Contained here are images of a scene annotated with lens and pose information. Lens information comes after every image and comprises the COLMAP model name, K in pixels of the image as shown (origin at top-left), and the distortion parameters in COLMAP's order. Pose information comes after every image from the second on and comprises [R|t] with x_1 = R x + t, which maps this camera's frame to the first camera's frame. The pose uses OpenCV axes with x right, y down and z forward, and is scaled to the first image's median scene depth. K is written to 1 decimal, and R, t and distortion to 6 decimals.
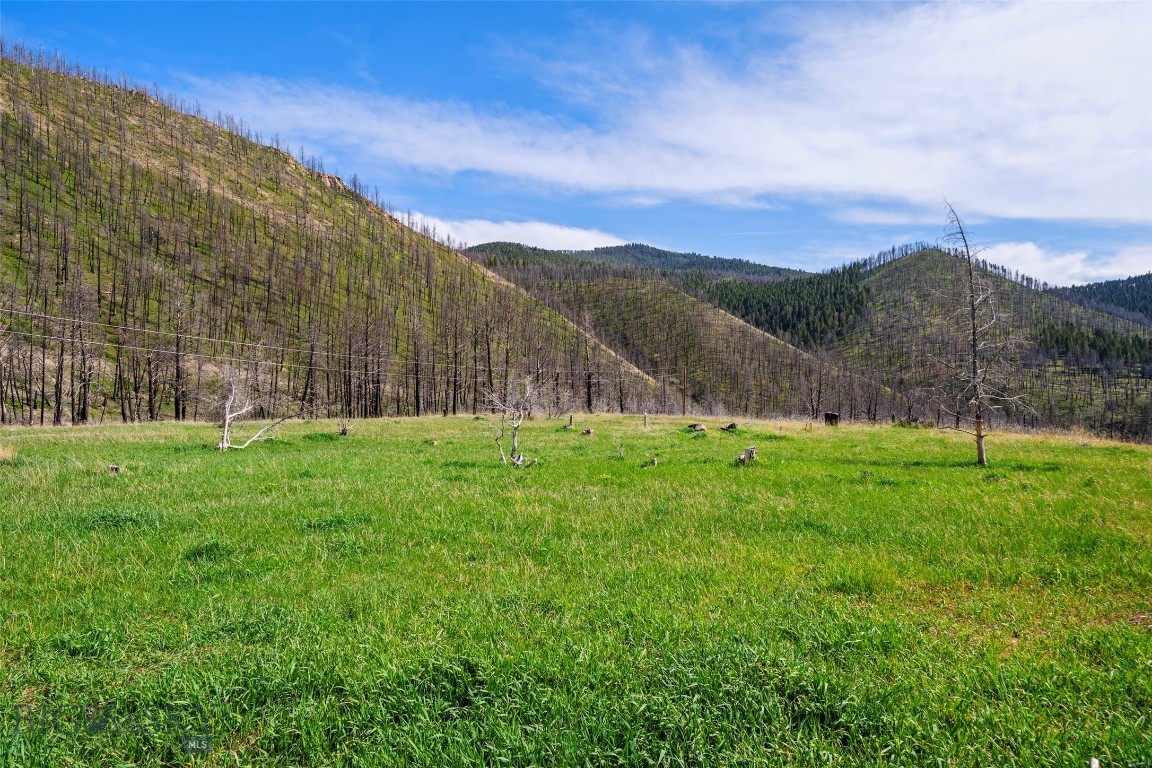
lens RADIAL K [[783.4, 0, 579.7], [0, 783.4, 377.3], [0, 0, 1]] dist [0.005845, -0.001032]
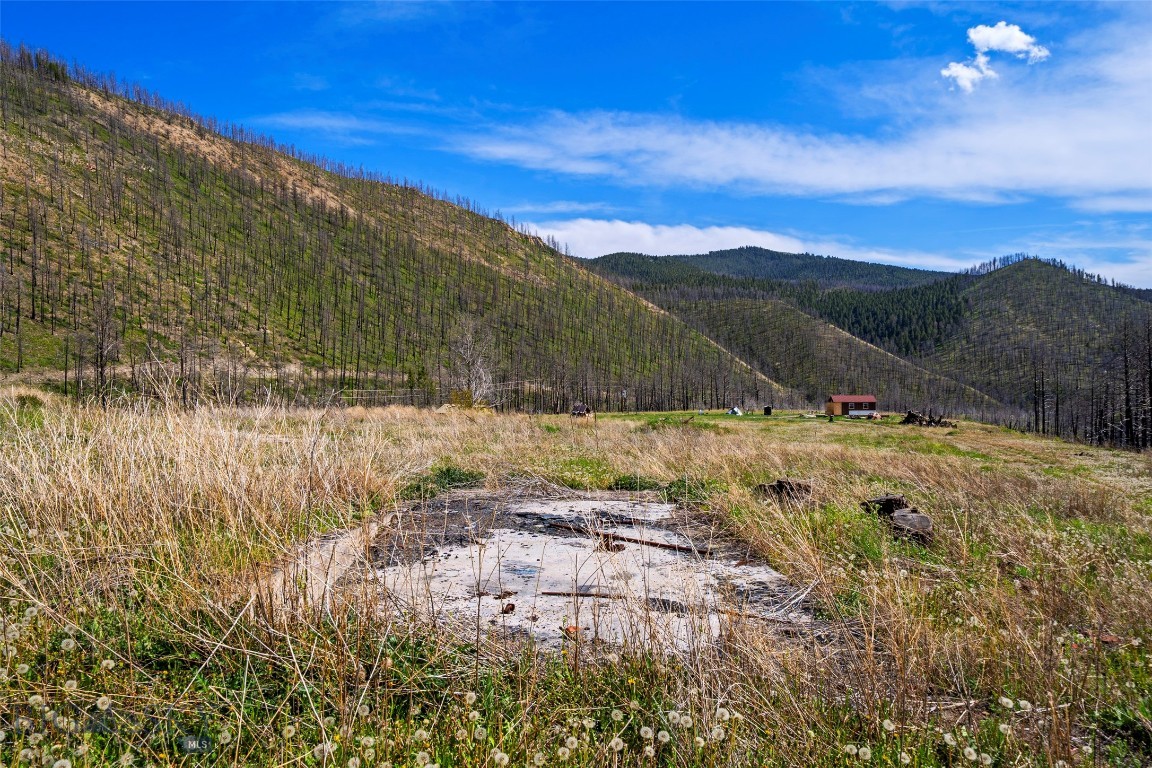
lens RADIAL K [[783.4, 0, 579.7], [0, 783.4, 377.3], [0, 0, 1]] dist [0.005845, -0.001032]
pose [[0.990405, -0.005793, -0.138077, -0.030583], [0.006414, 0.999971, 0.004055, -0.009410], [0.138050, -0.004902, 0.990413, -0.207885]]
